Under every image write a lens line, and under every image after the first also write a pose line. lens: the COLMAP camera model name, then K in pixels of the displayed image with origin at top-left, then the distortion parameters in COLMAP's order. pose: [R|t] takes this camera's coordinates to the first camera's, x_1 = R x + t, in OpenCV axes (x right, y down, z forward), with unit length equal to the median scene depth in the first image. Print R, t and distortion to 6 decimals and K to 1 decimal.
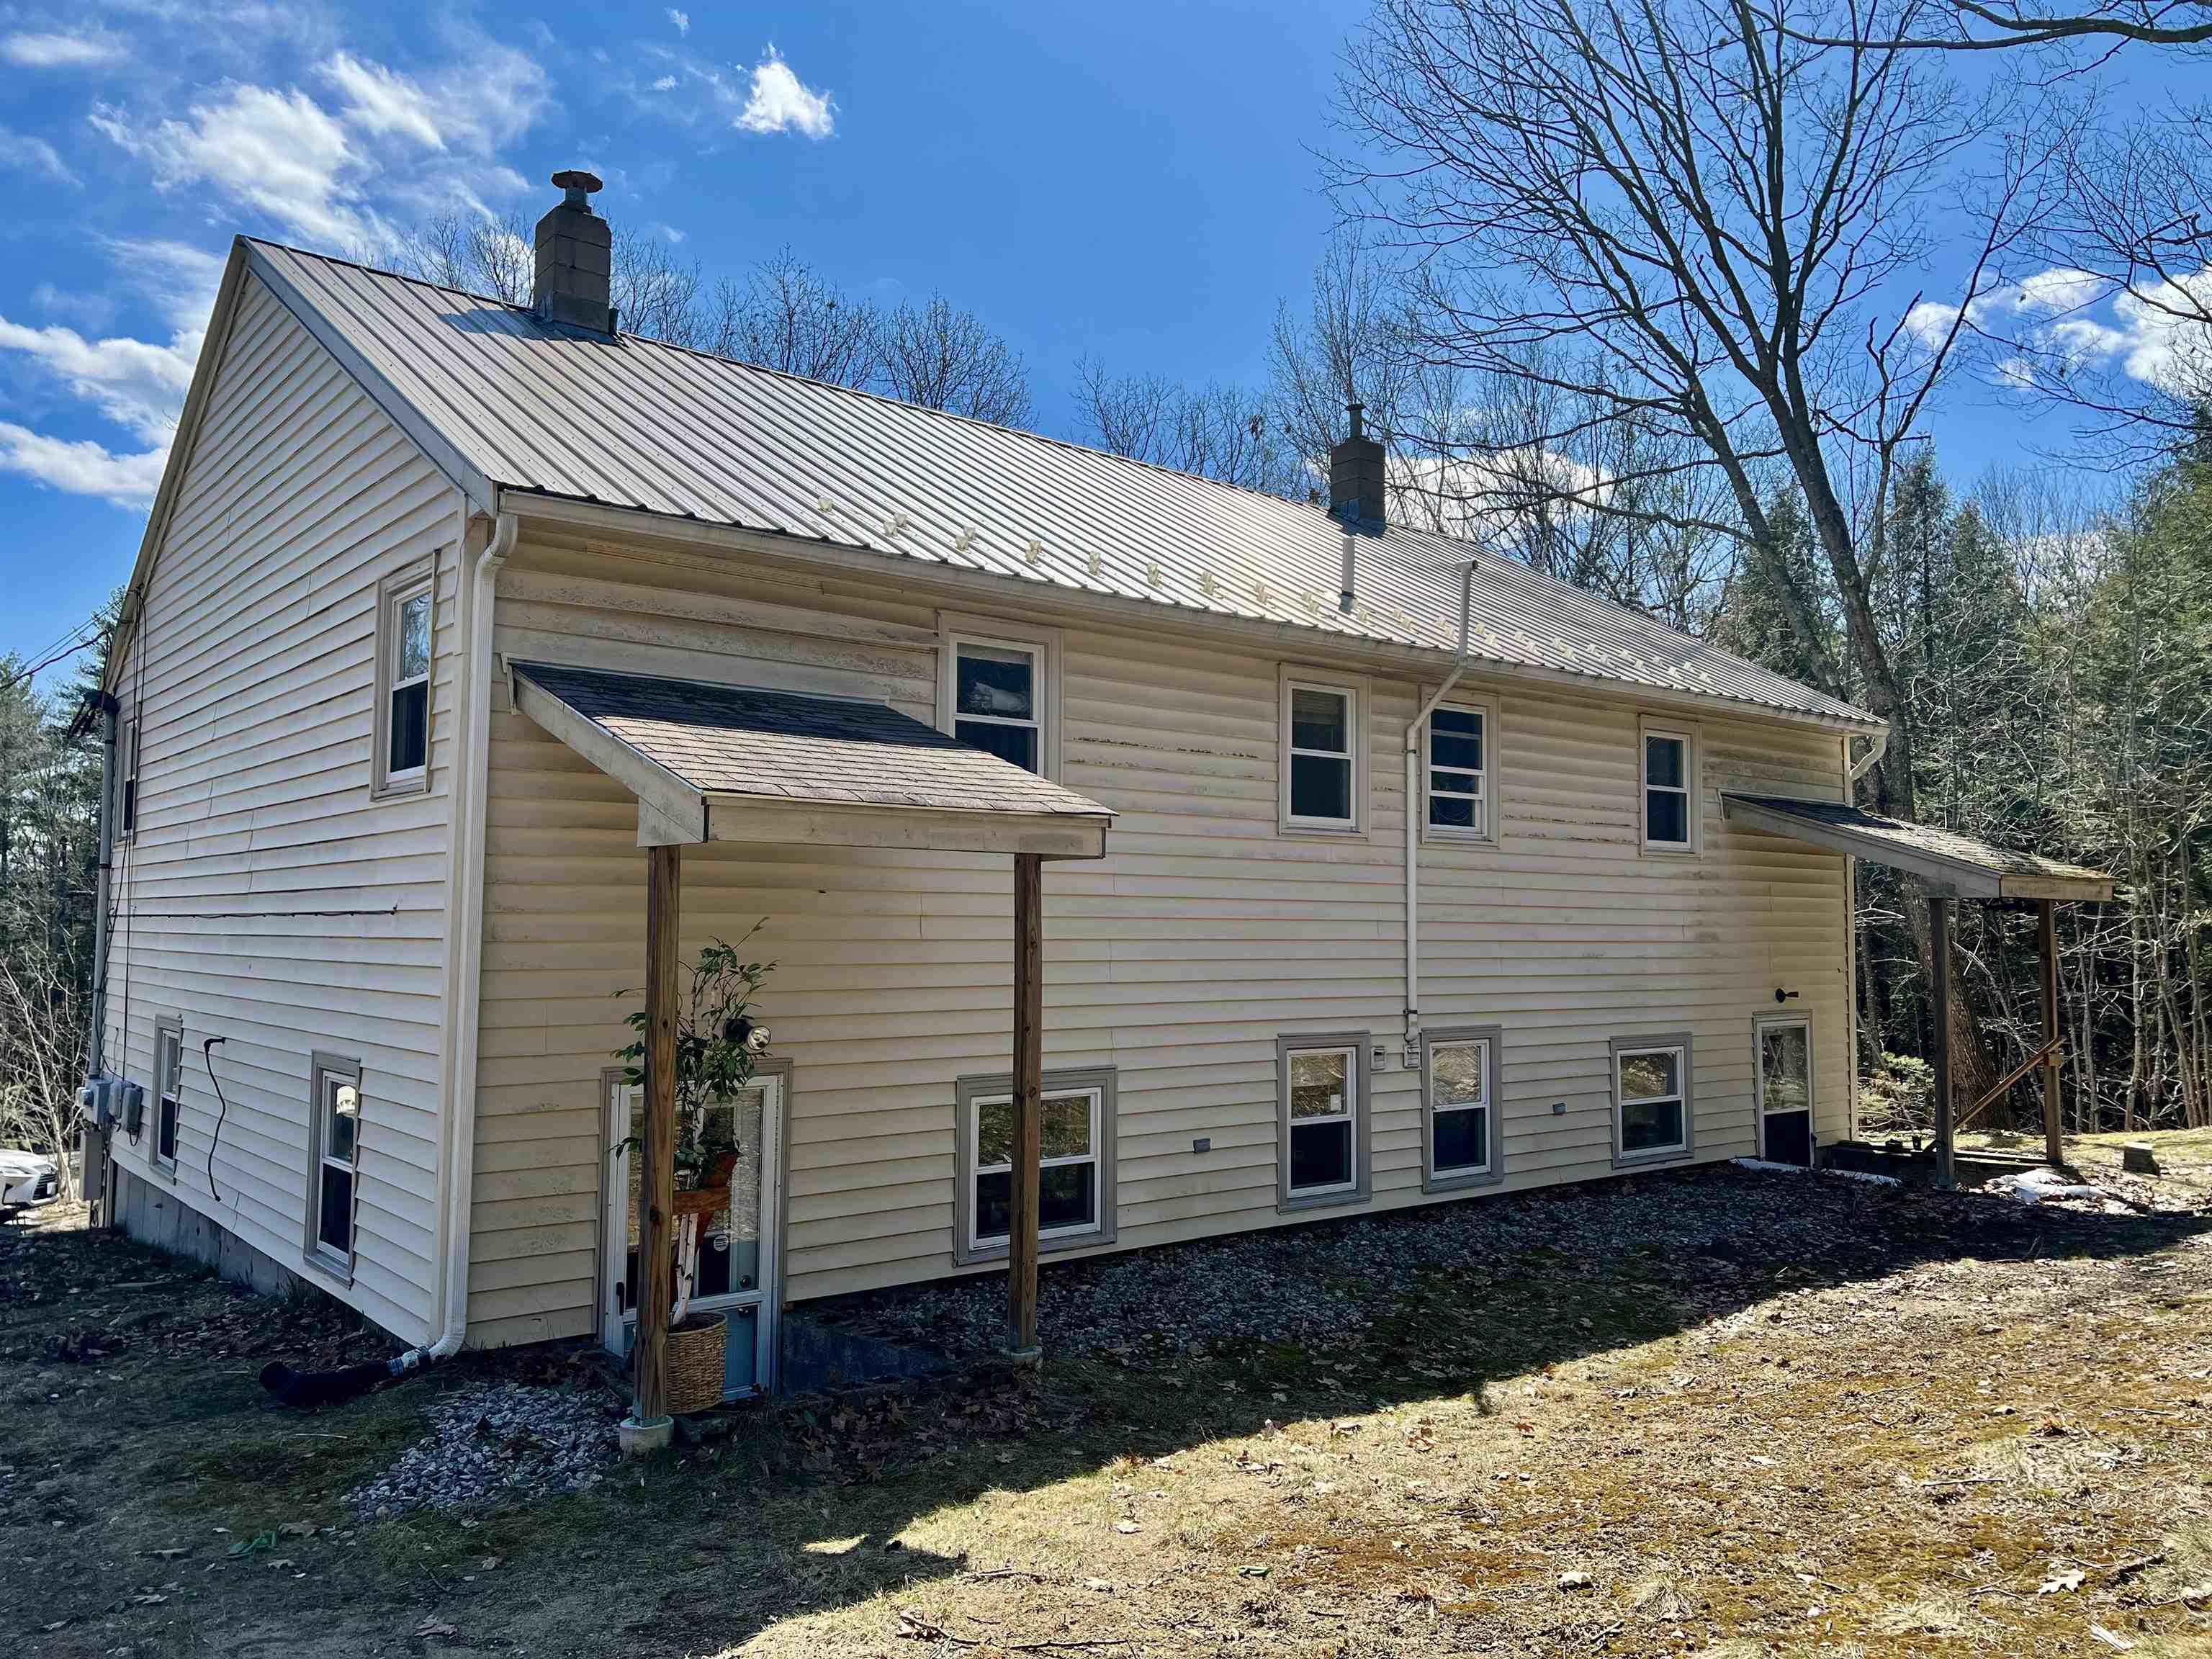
lens RADIAL K [[1619.4, 0, 1133.2], [0, 1619.4, 832.2], [0, 0, 1]] dist [0.060794, -0.061503]
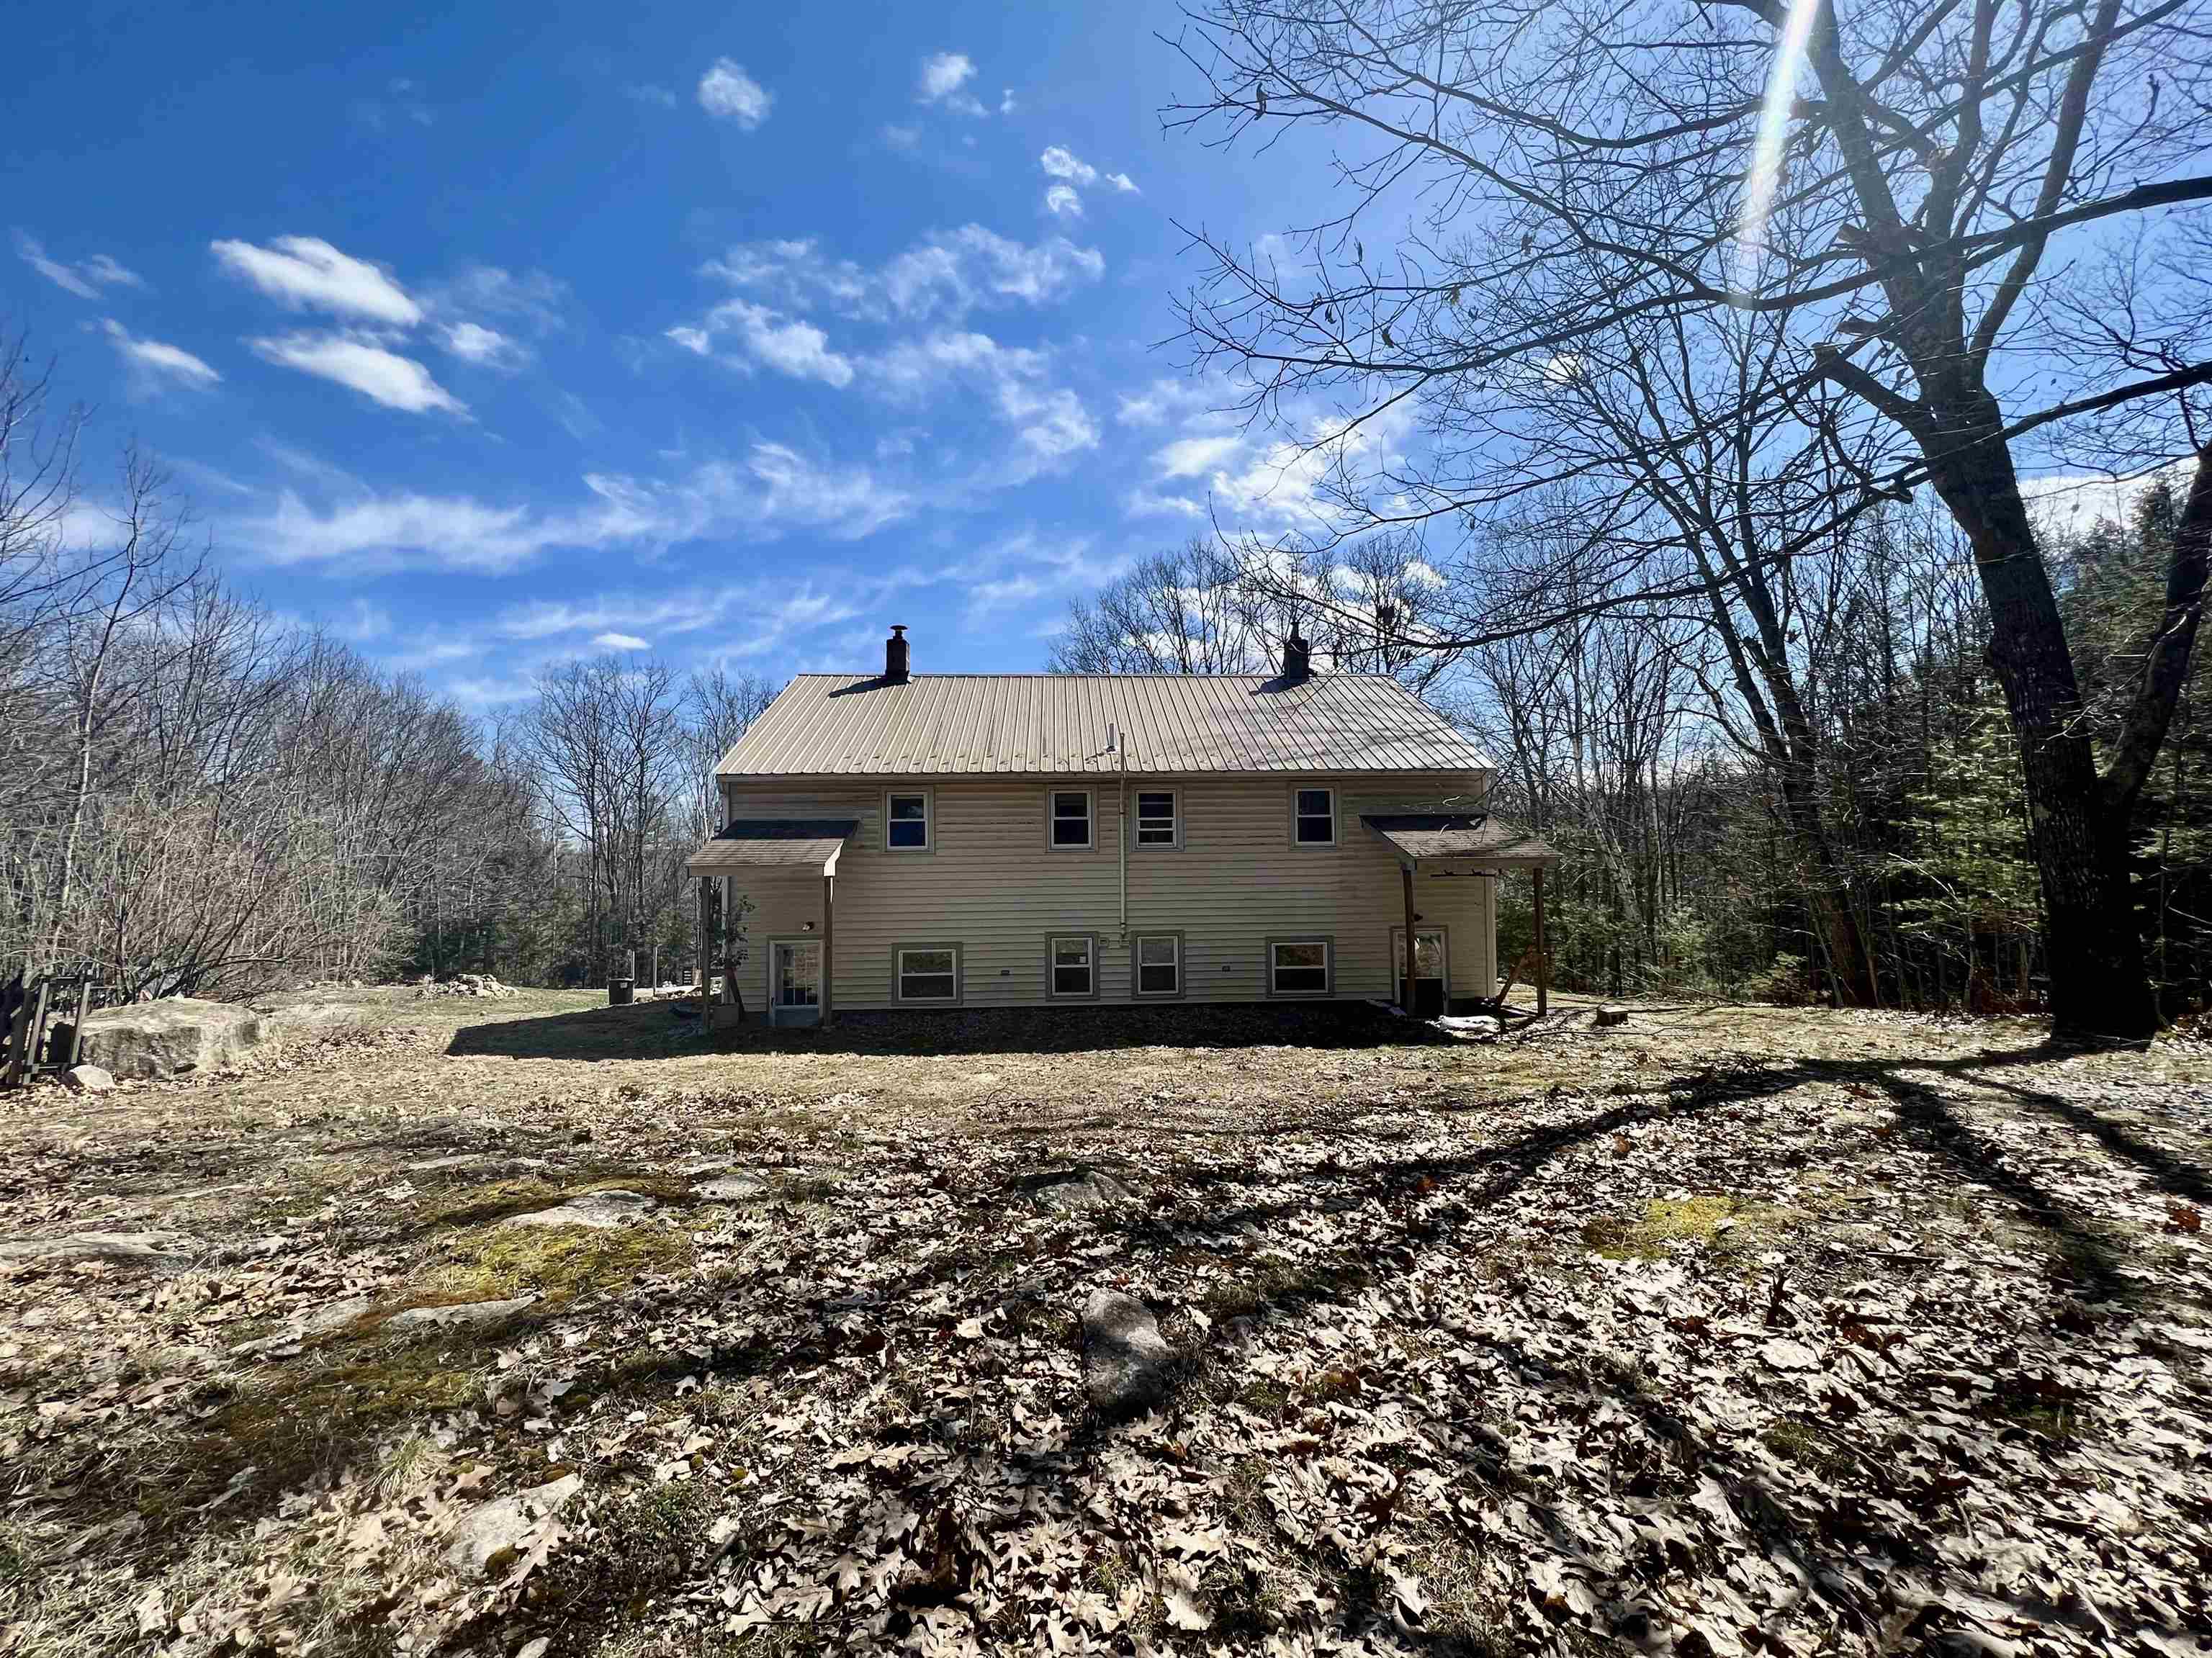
lens RADIAL K [[879.8, 0, 1106.0], [0, 879.8, 829.0], [0, 0, 1]] dist [0.000908, 0.000012]
pose [[0.809489, -0.040075, -0.585765, 0.904739], [0.050075, 0.998745, 0.000871, -0.029514], [0.584995, -0.030038, 0.810480, -0.054773]]
